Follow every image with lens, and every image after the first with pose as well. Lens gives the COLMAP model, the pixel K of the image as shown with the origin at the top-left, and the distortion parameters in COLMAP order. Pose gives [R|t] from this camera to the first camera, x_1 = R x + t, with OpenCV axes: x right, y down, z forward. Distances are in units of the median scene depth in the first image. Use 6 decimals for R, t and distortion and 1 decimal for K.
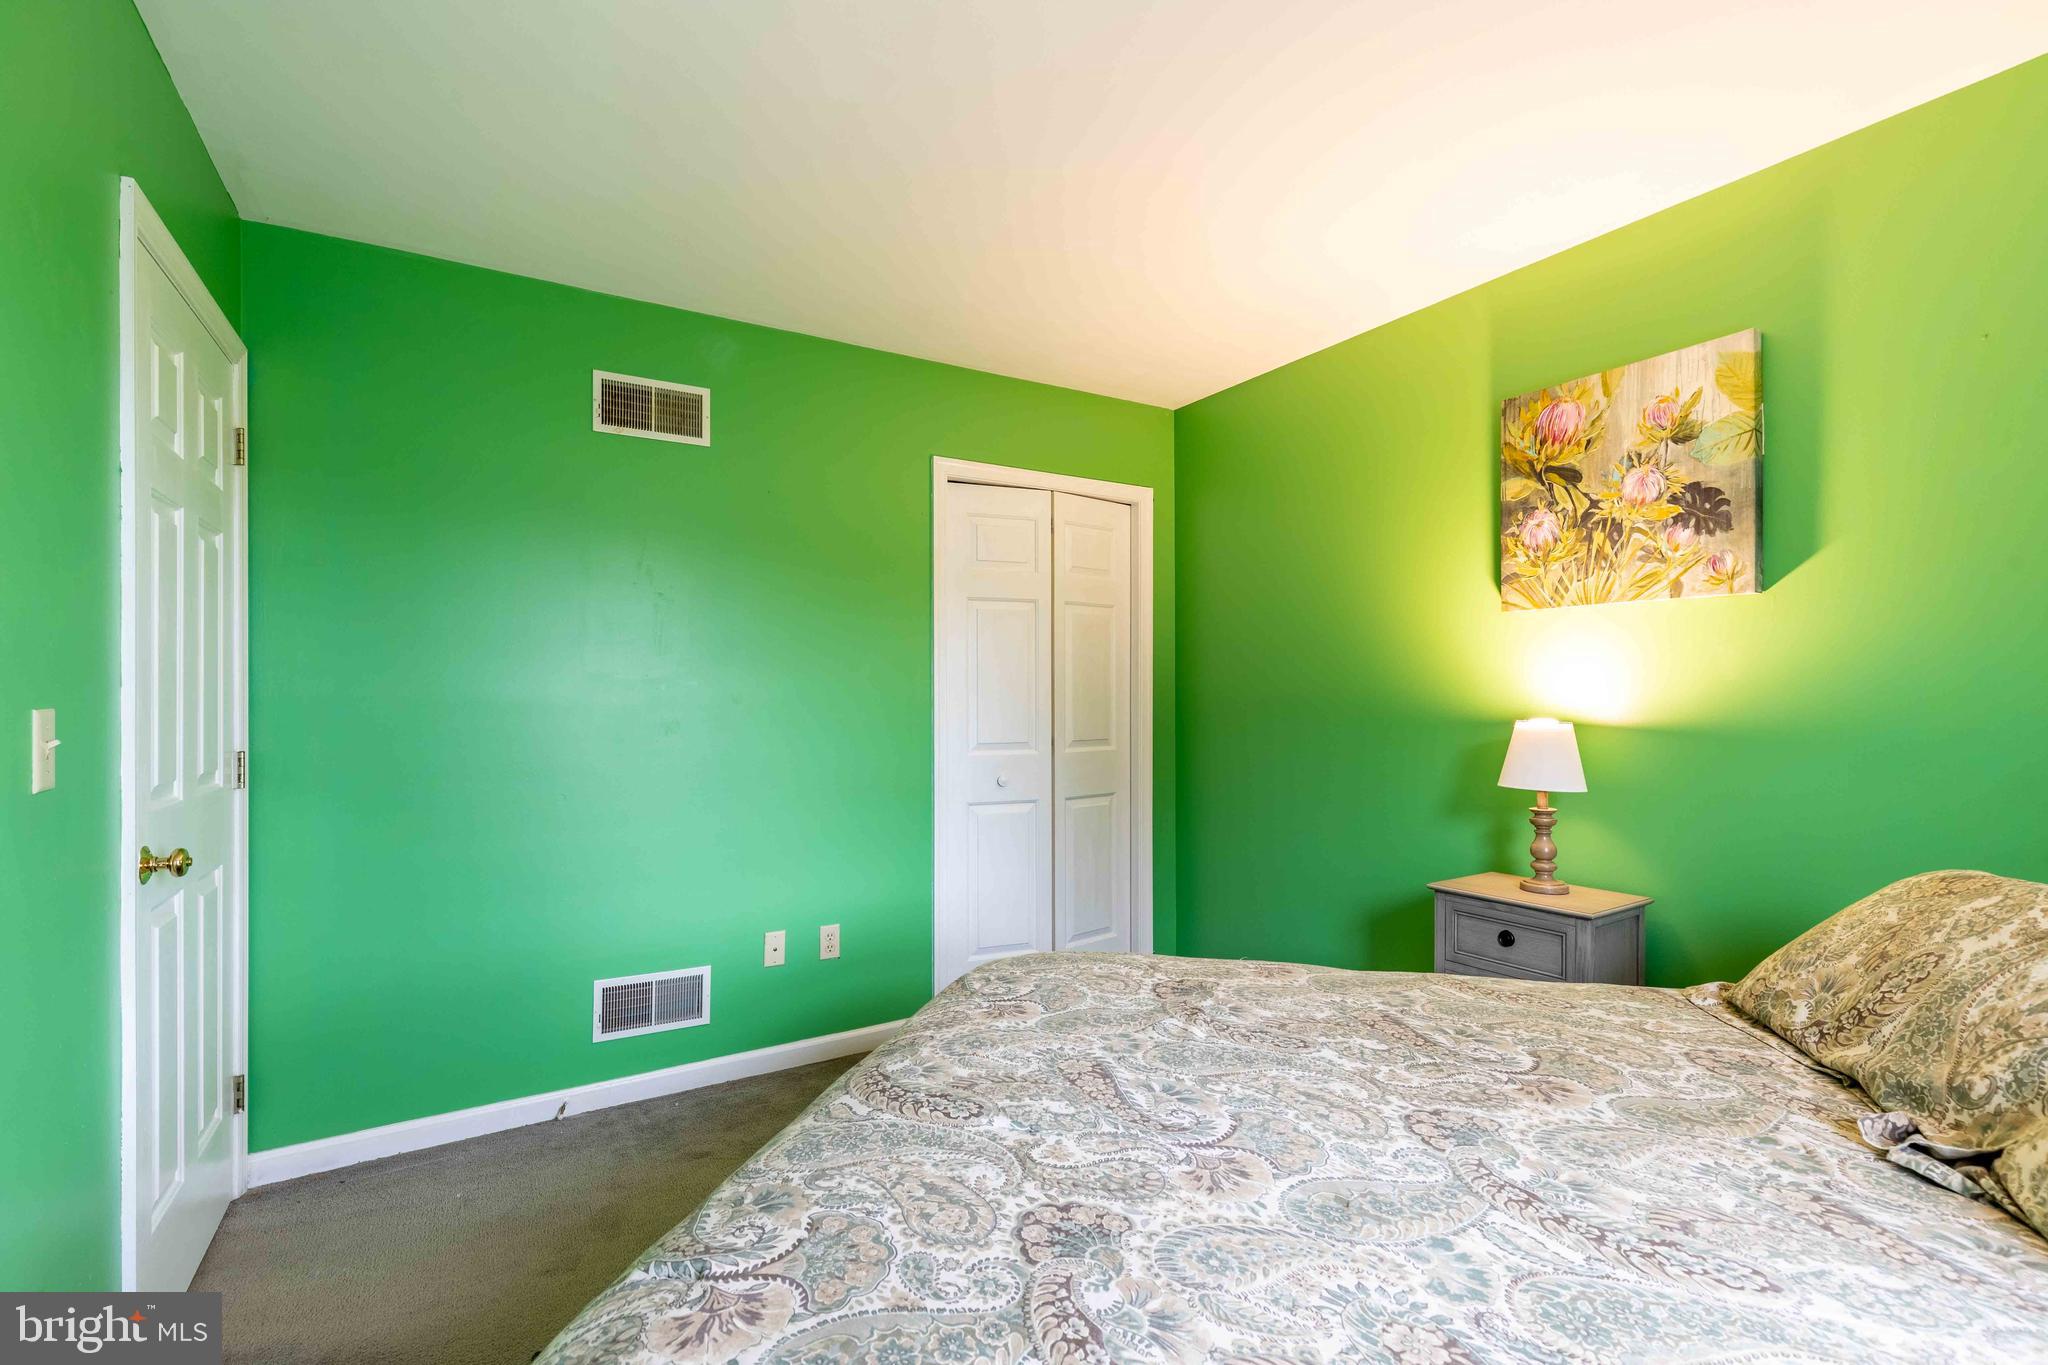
lens RADIAL K [[921.7, 0, 1035.1], [0, 921.7, 686.7], [0, 0, 1]] dist [0.008773, 0.000271]
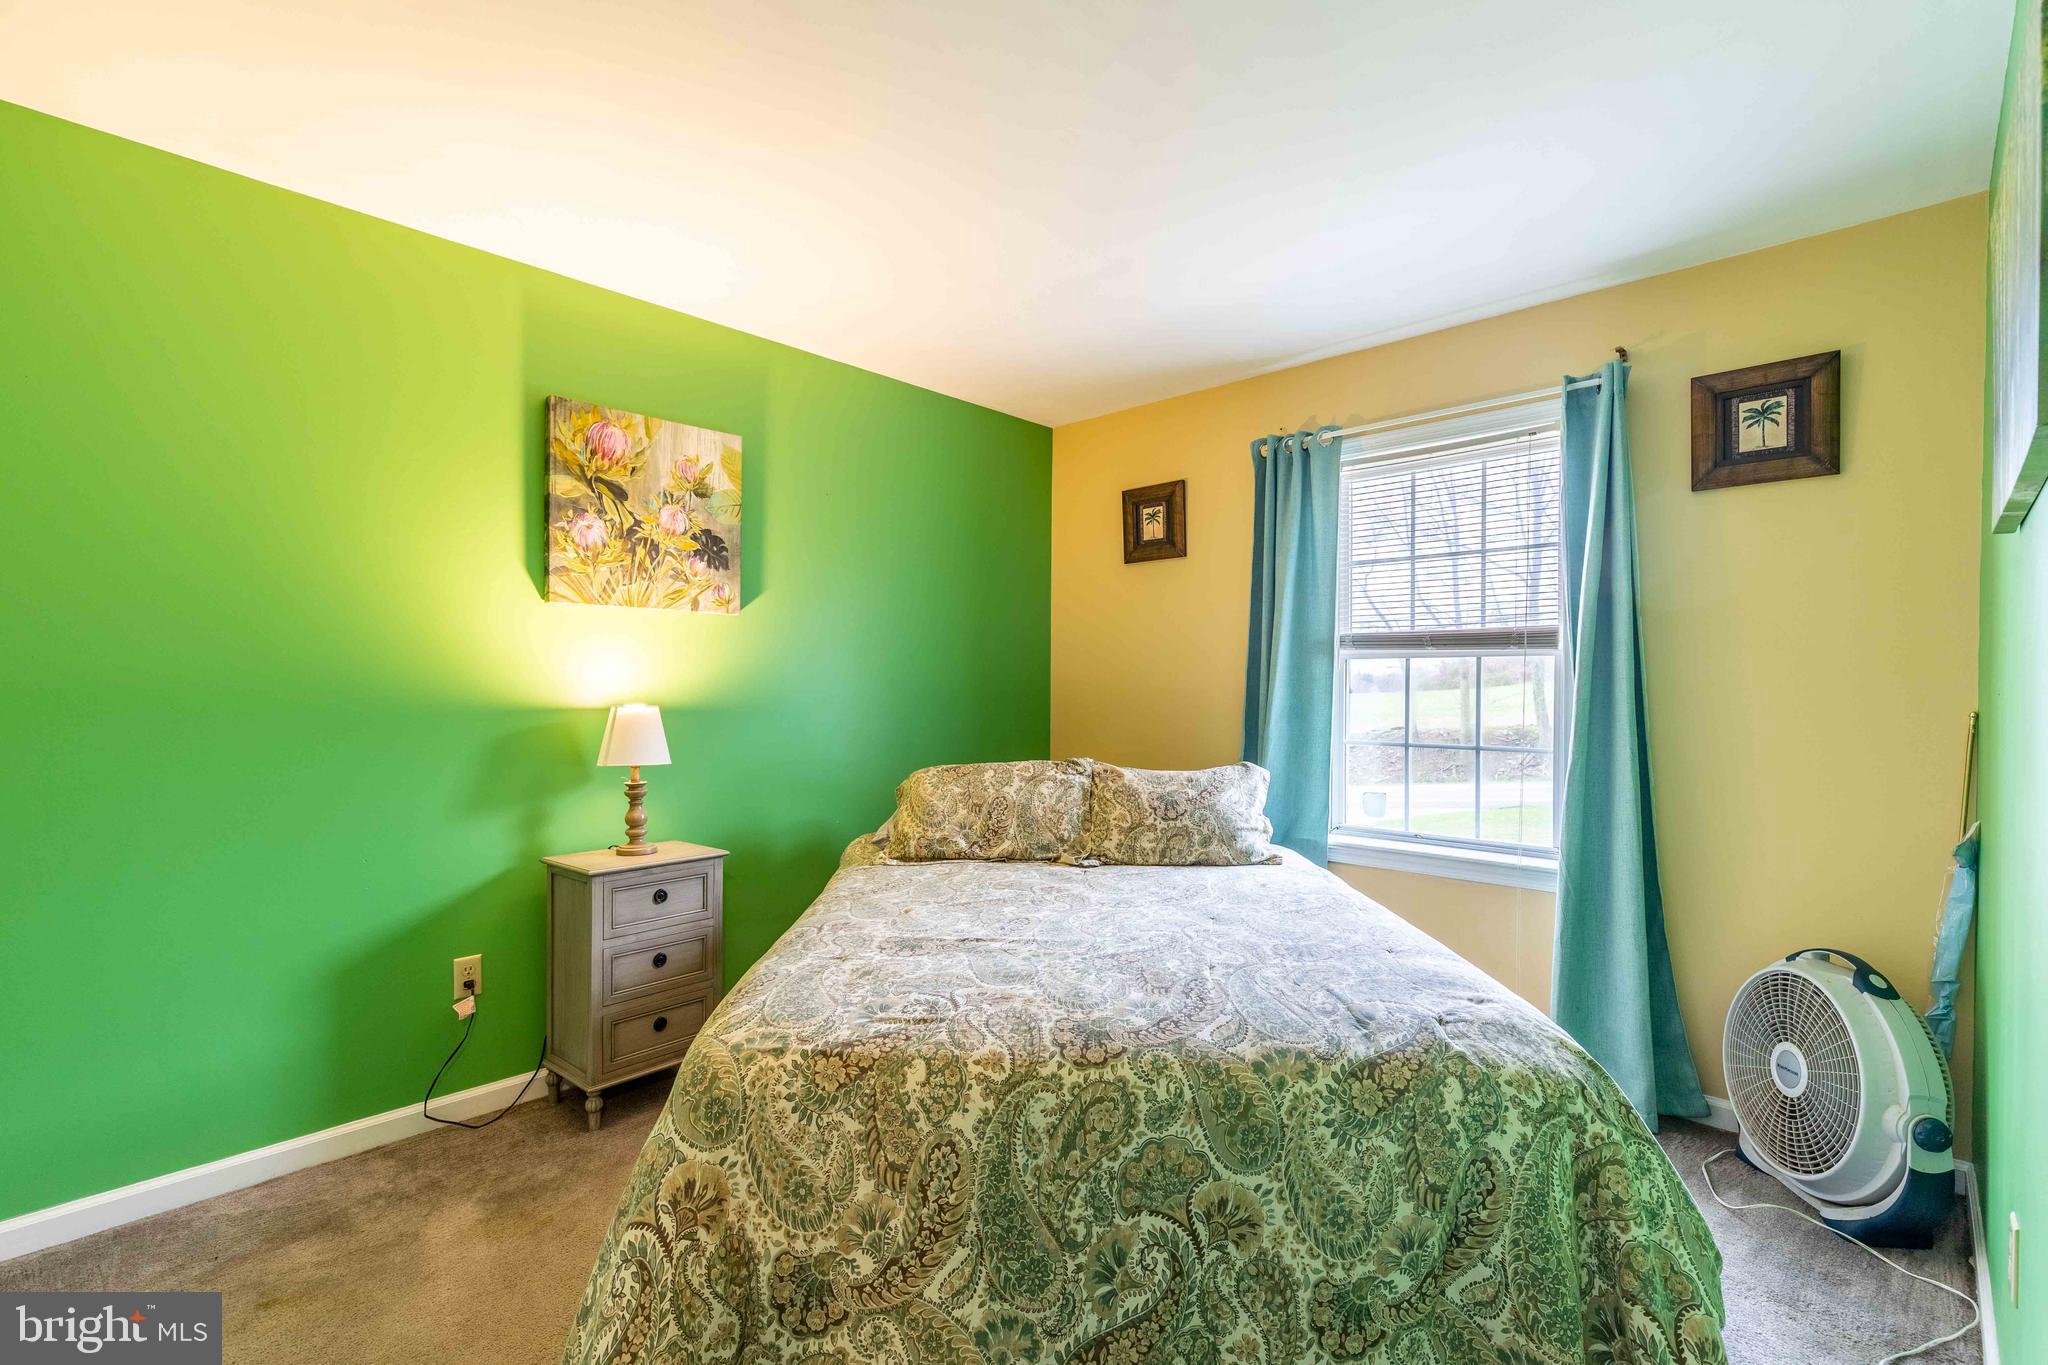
lens RADIAL K [[921.7, 0, 1035.3], [0, 921.7, 691.3], [0, 0, 1]] dist [0.008773, 0.000271]
pose [[-0.260695, -0.005785, 0.965404, -0.700660], [-0.013868, 0.999901, 0.002246, 0.009924], [-0.965322, -0.012803, -0.260749, 0.836788]]
